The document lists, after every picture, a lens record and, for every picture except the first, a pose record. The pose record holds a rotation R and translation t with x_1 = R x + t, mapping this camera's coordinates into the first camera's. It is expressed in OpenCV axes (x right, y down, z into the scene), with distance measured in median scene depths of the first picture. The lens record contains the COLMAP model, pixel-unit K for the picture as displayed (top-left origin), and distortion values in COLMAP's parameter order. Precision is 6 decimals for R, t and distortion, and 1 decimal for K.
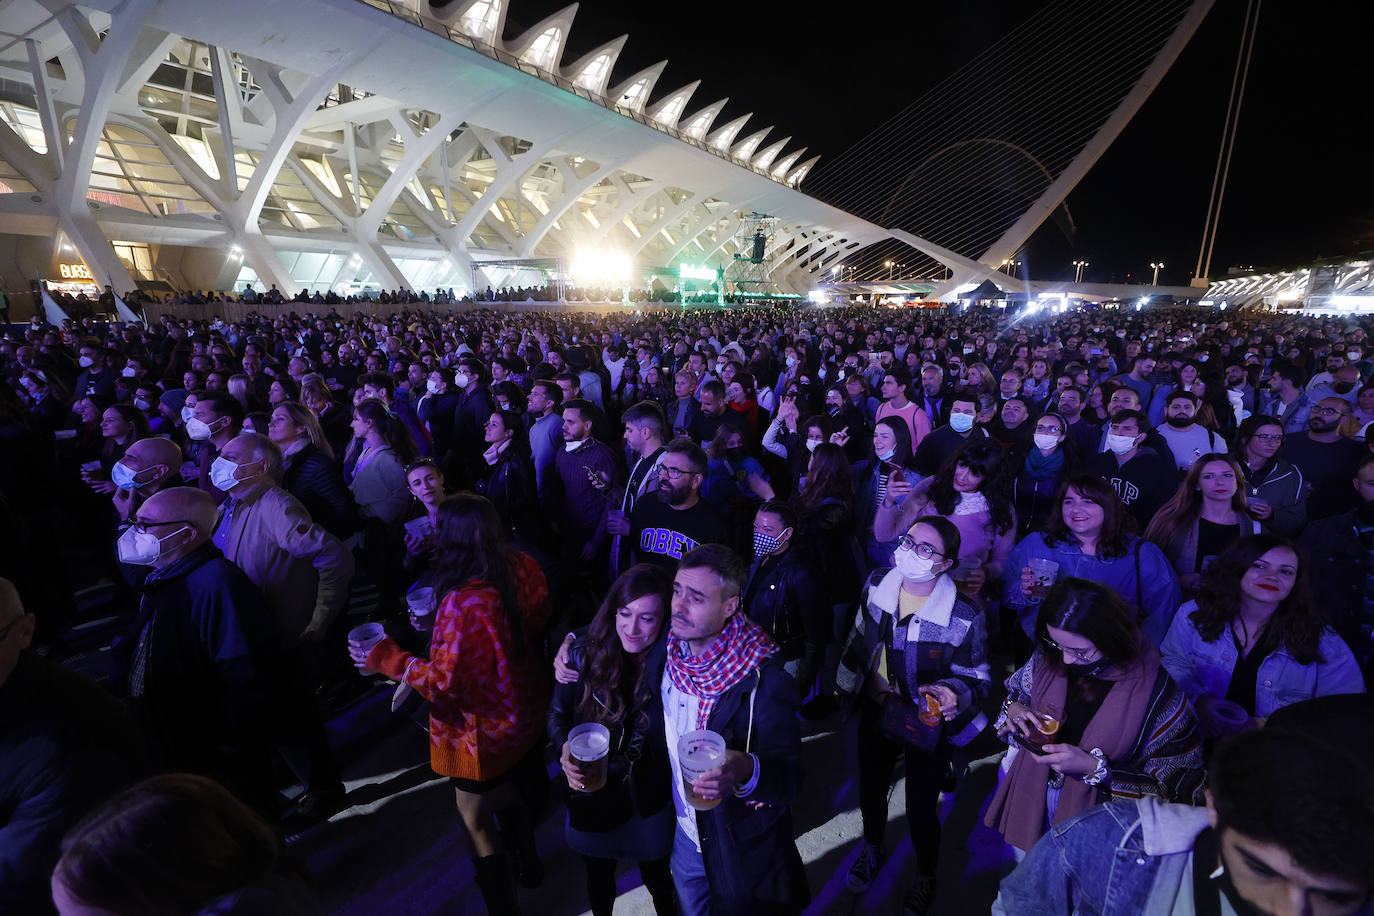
lens RADIAL K [[613.9, 0, 682.0], [0, 613.9, 454.1], [0, 0, 1]] dist [0.002235, -0.000852]
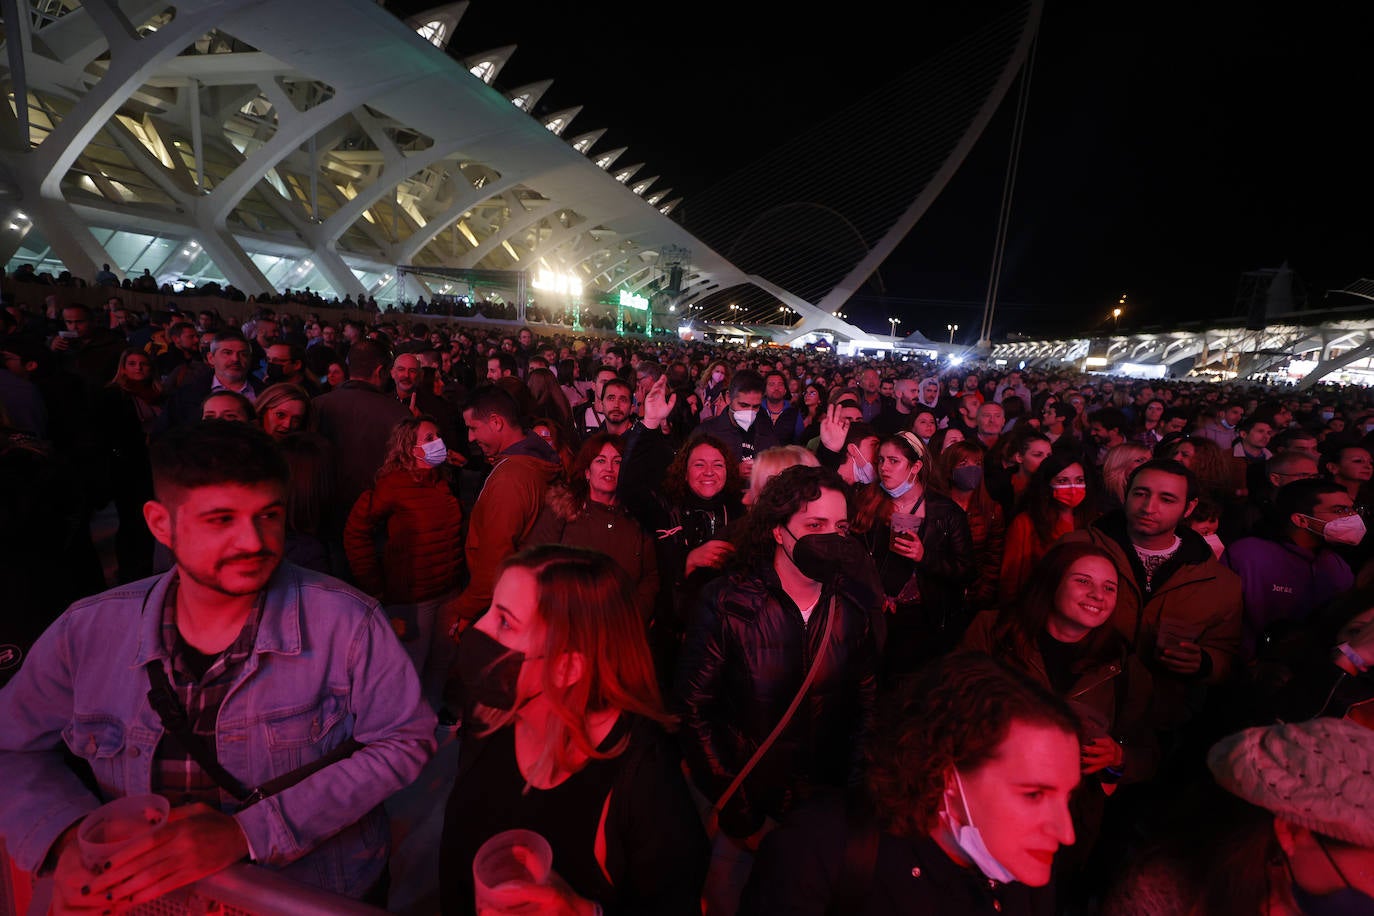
lens RADIAL K [[613.9, 0, 689.8], [0, 613.9, 458.7], [0, 0, 1]] dist [0.002235, -0.000852]
pose [[0.959781, 0.013874, 0.280407, -0.111659], [-0.001934, 0.999081, -0.042814, -0.007876], [-0.280743, 0.040550, 0.958926, 0.052790]]
